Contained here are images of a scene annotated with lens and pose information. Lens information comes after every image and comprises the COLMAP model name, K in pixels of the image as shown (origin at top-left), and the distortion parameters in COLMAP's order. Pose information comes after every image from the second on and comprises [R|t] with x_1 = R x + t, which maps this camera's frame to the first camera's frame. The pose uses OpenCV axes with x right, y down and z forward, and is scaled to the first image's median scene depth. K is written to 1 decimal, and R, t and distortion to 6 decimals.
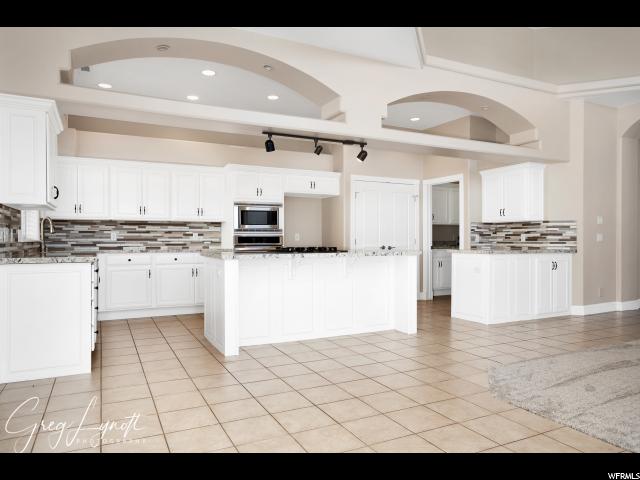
lens RADIAL K [[435.4, 0, 321.3], [0, 435.4, 240.4], [0, 0, 1]] dist [-0.011031, 0.015425]
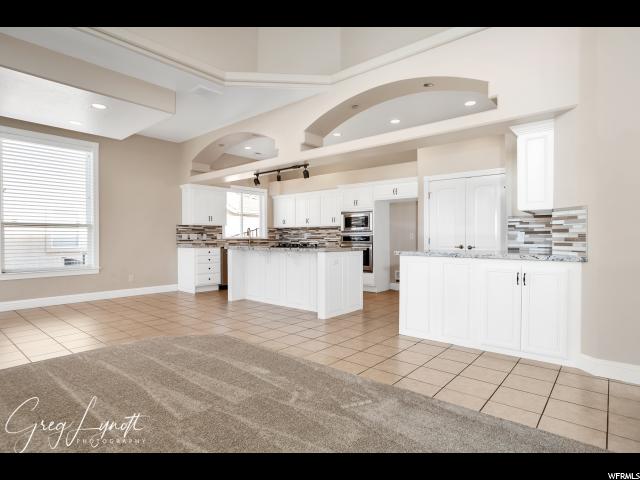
lens RADIAL K [[355.4, 0, 315.1], [0, 355.4, 239.9], [0, 0, 1]] dist [-0.037820, 0.016999]
pose [[0.380110, 0.005384, -0.924926, 0.841098], [-0.002353, 0.999985, 0.004854, -0.002039], [0.924938, 0.000331, 0.380117, 0.479482]]
